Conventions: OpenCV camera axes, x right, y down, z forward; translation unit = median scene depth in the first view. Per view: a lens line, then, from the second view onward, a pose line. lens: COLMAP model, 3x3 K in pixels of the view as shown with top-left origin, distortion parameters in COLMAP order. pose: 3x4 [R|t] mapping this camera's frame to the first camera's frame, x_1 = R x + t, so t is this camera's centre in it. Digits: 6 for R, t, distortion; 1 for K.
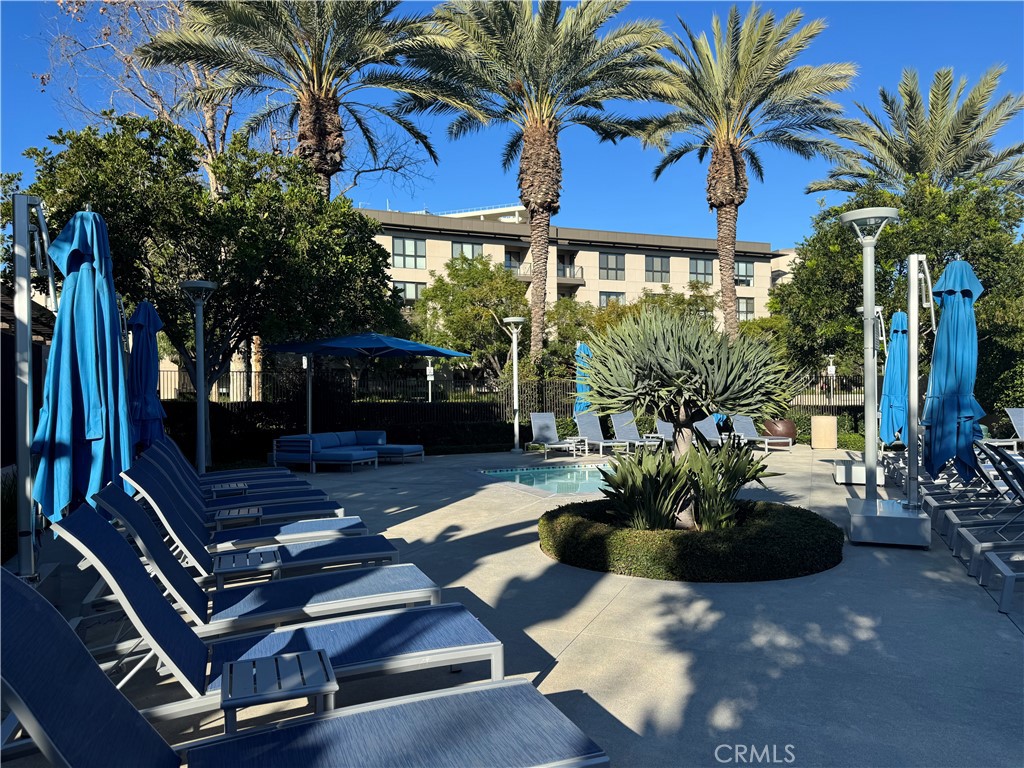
lens RADIAL K [[720.9, 0, 512.0], [0, 720.9, 384.0], [0, 0, 1]] dist [0.159029, -0.223644]
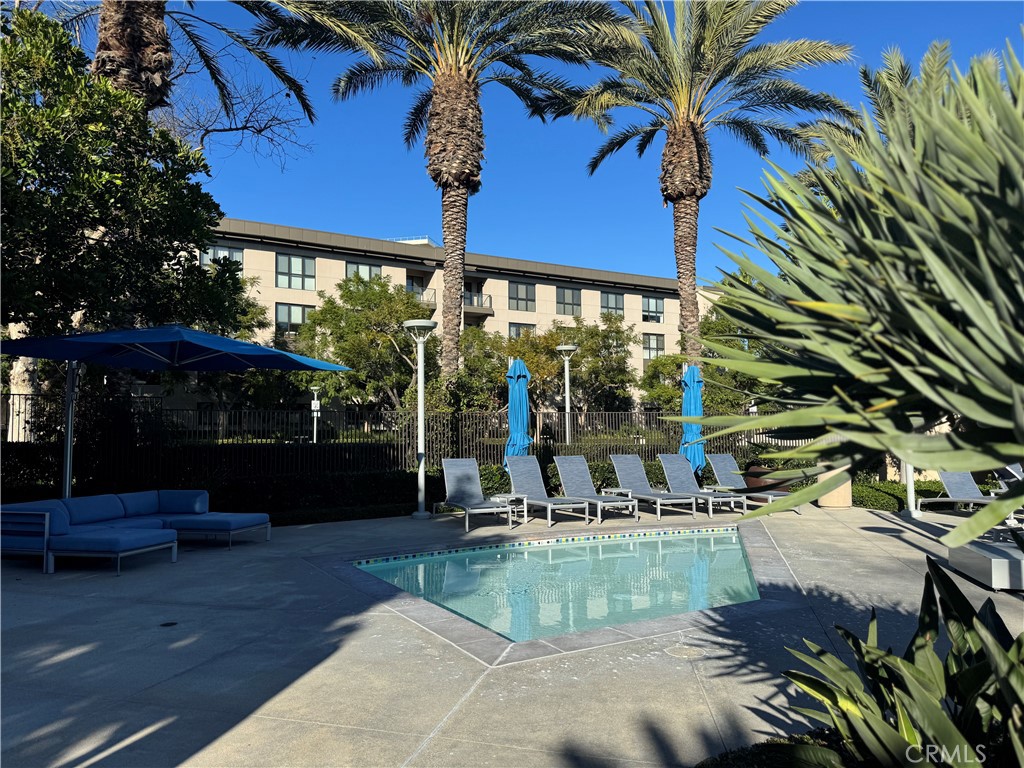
lens RADIAL K [[720.9, 0, 512.0], [0, 720.9, 384.0], [0, 0, 1]] dist [0.159029, -0.223644]
pose [[0.990541, 0.013024, 0.136599, -0.001378], [-0.005625, 0.998503, -0.054408, 0.002278], [-0.137103, 0.053125, 0.989131, 0.109729]]
